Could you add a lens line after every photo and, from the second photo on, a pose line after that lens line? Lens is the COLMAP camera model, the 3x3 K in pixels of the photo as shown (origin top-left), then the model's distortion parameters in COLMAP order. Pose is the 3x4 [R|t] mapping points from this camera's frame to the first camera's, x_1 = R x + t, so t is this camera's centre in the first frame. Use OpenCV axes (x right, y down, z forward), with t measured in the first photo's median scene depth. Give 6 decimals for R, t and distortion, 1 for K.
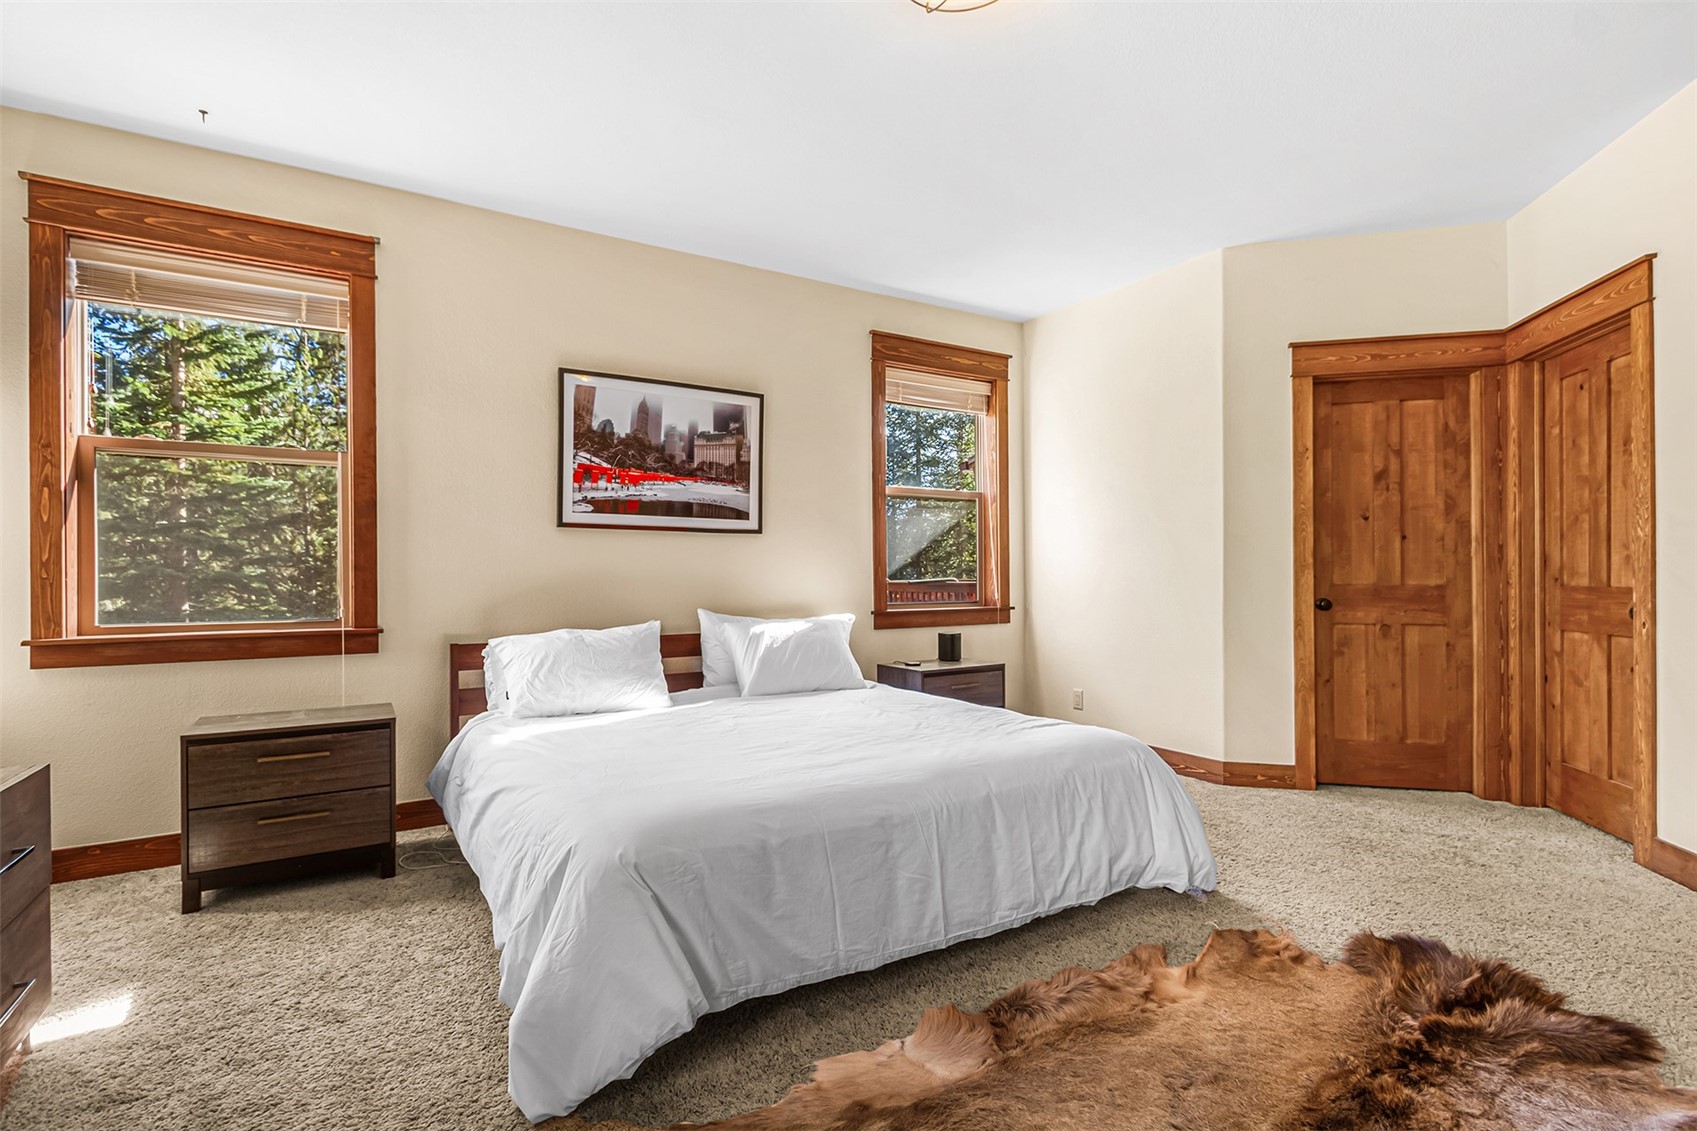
lens RADIAL K [[821.4, 0, 829.6], [0, 821.4, 566.1], [0, 0, 1]] dist [0.003406, -0.000097]
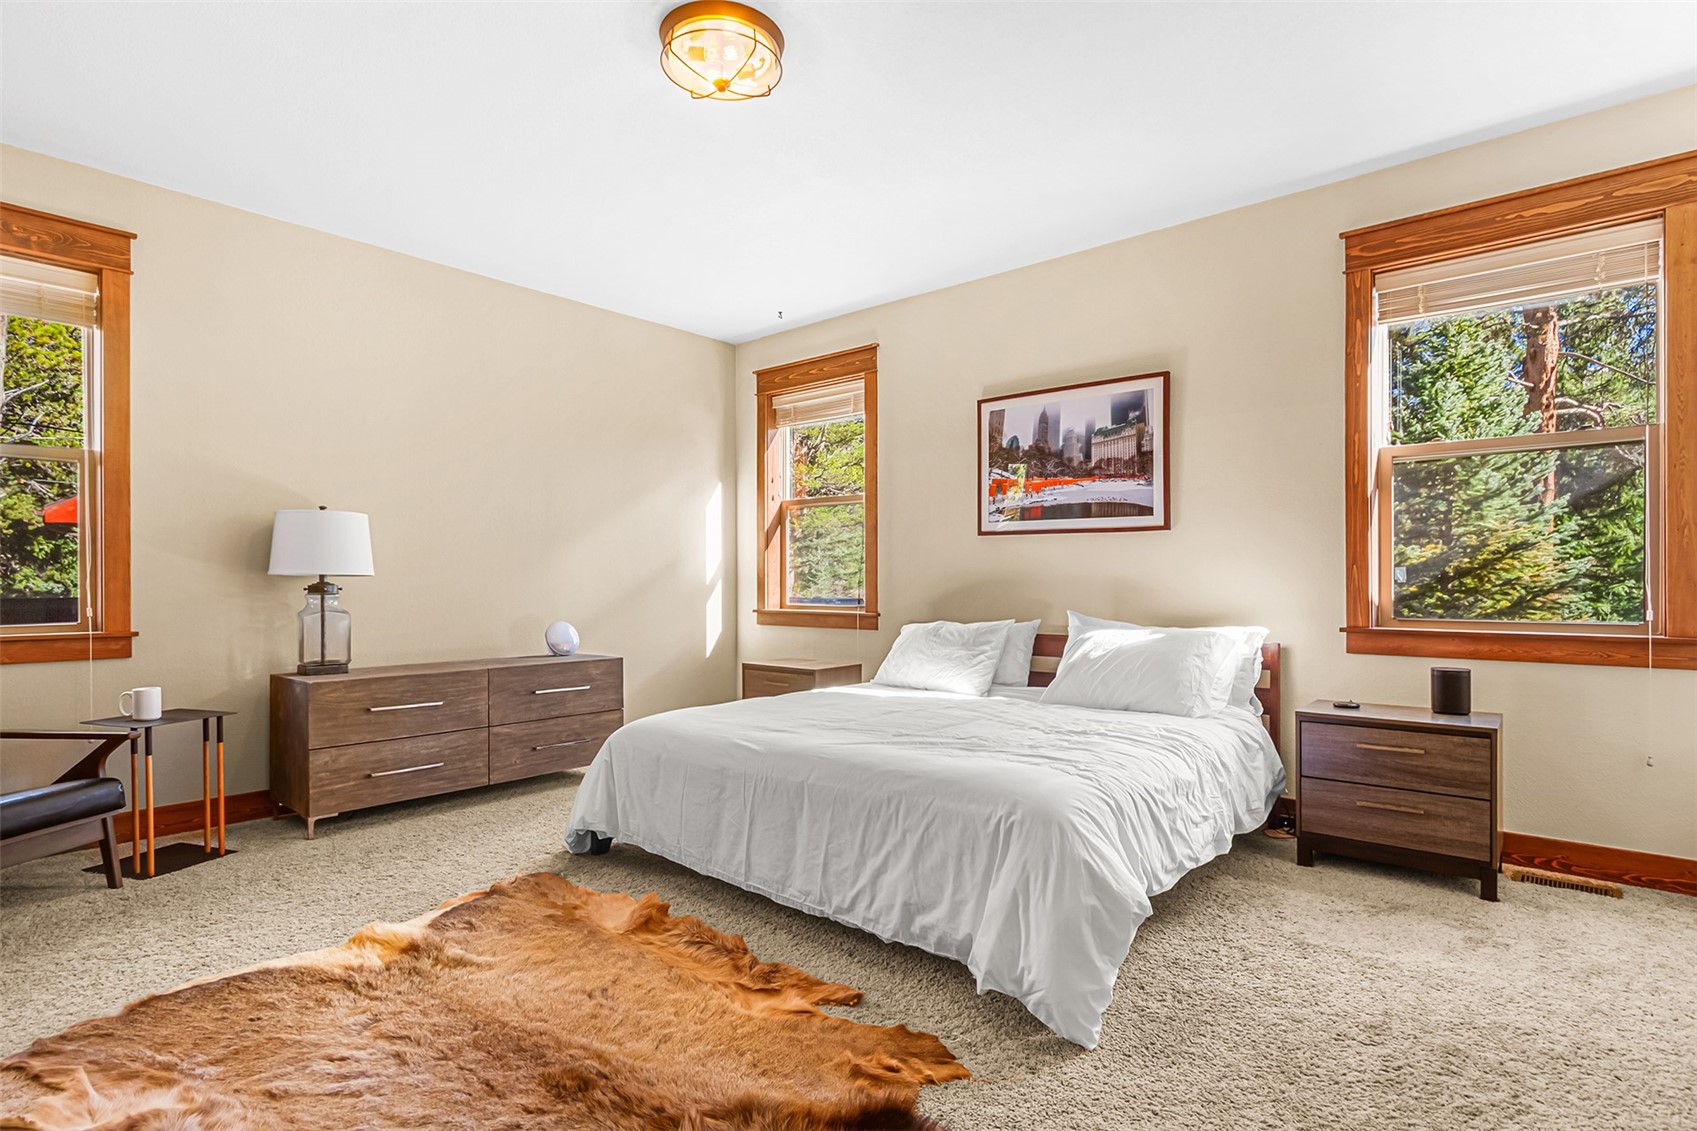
lens RADIAL K [[861.9, 0, 846.9], [0, 861.9, 584.2], [0, 0, 1]] dist [0.000807, 0.000507]
pose [[0.297874, 0.009021, -0.954563, 0.754194], [0.009931, 0.999872, 0.012548, 0.004221], [0.954553, -0.013217, 0.297747, 0.426659]]
